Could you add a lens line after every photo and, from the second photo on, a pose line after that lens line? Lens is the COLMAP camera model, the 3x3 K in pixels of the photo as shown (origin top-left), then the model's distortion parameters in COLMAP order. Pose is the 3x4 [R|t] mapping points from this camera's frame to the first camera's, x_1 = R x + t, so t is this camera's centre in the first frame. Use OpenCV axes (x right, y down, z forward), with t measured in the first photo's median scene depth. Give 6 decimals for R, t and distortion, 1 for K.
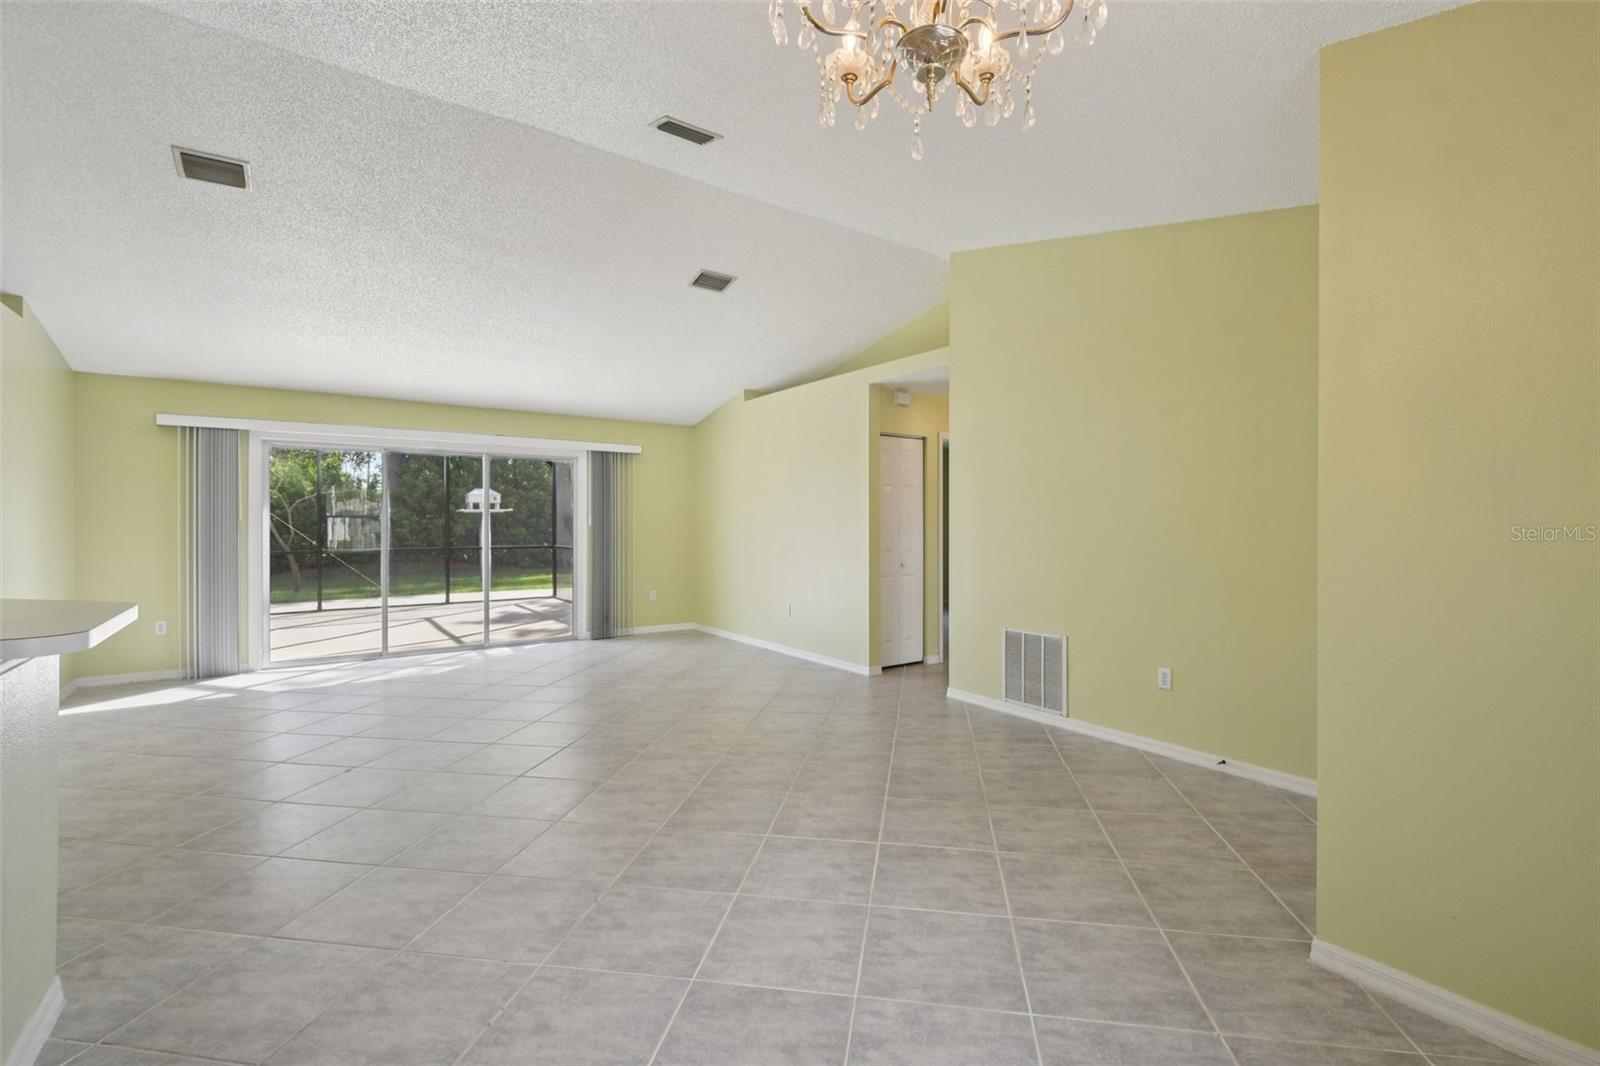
lens RADIAL K [[702.9, 0, 835.9], [0, 702.9, 530.8], [0, 0, 1]] dist [0.002986, 0.000129]
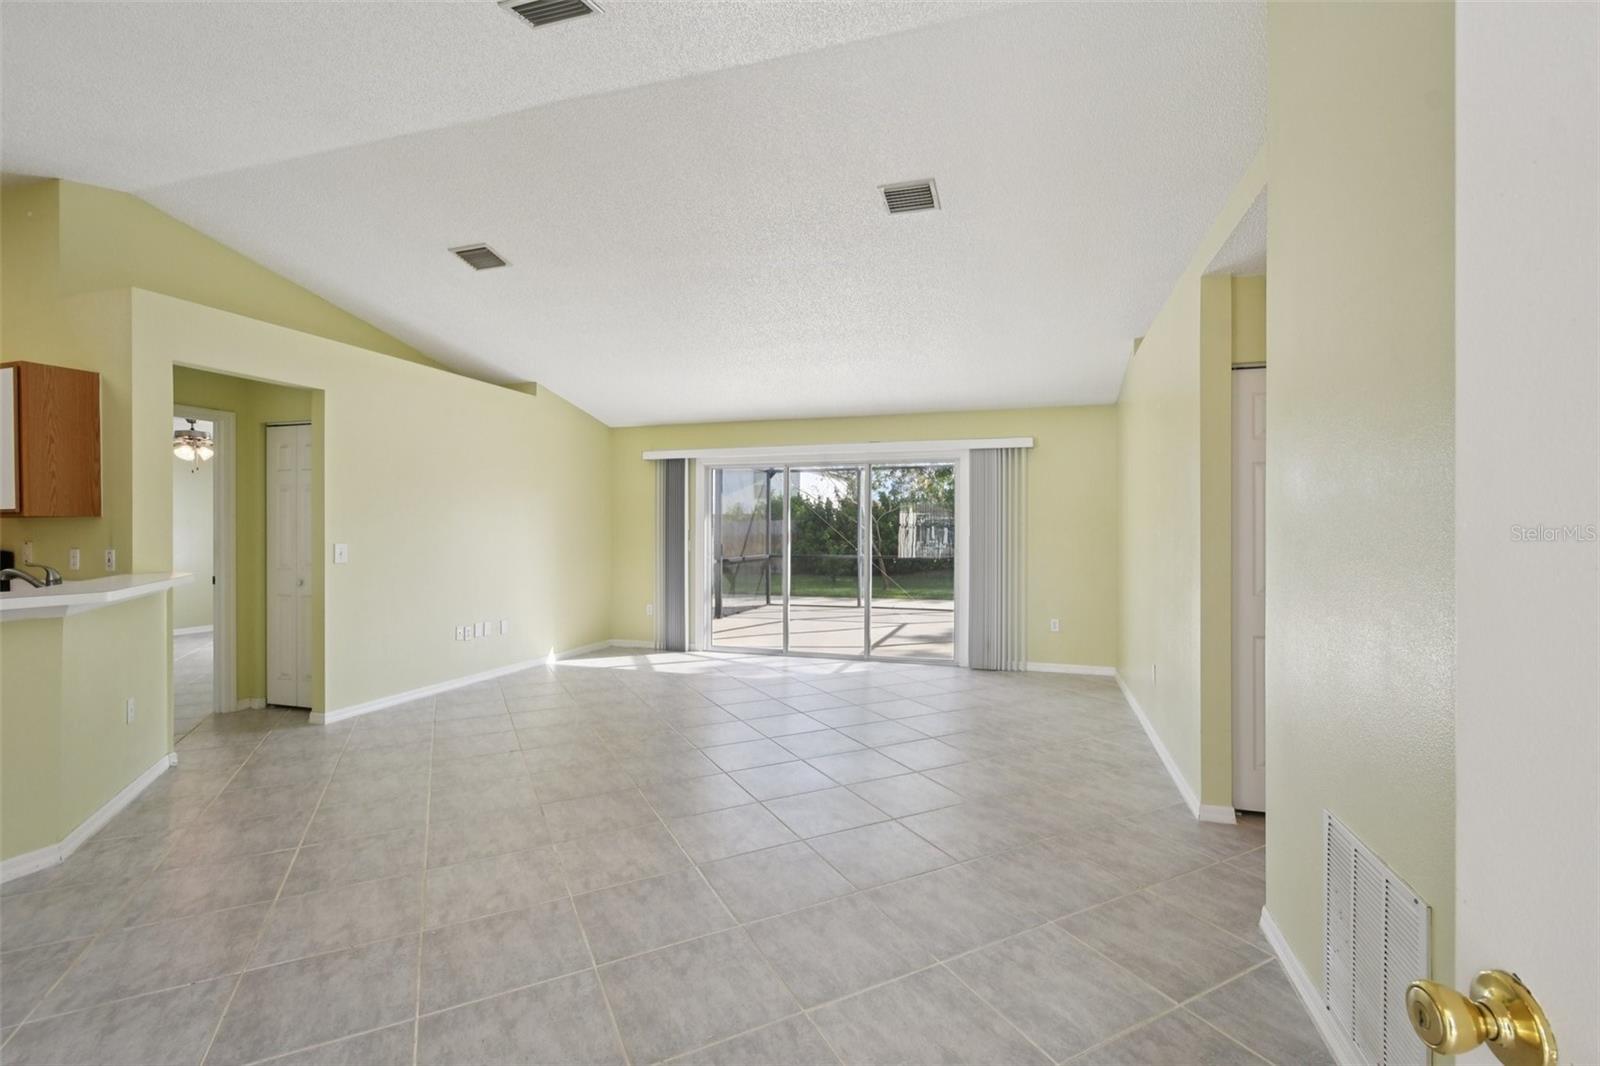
lens RADIAL K [[705.0, 0, 800.0], [0, 705.0, 533.0], [0, 0, 1]] dist [-0.002390, -0.000493]
pose [[0.585289, 0.003037, -0.810819, 0.260984], [-0.011122, 0.999929, -0.004284, -0.005899], [0.810748, 0.011525, 0.585281, 0.373727]]
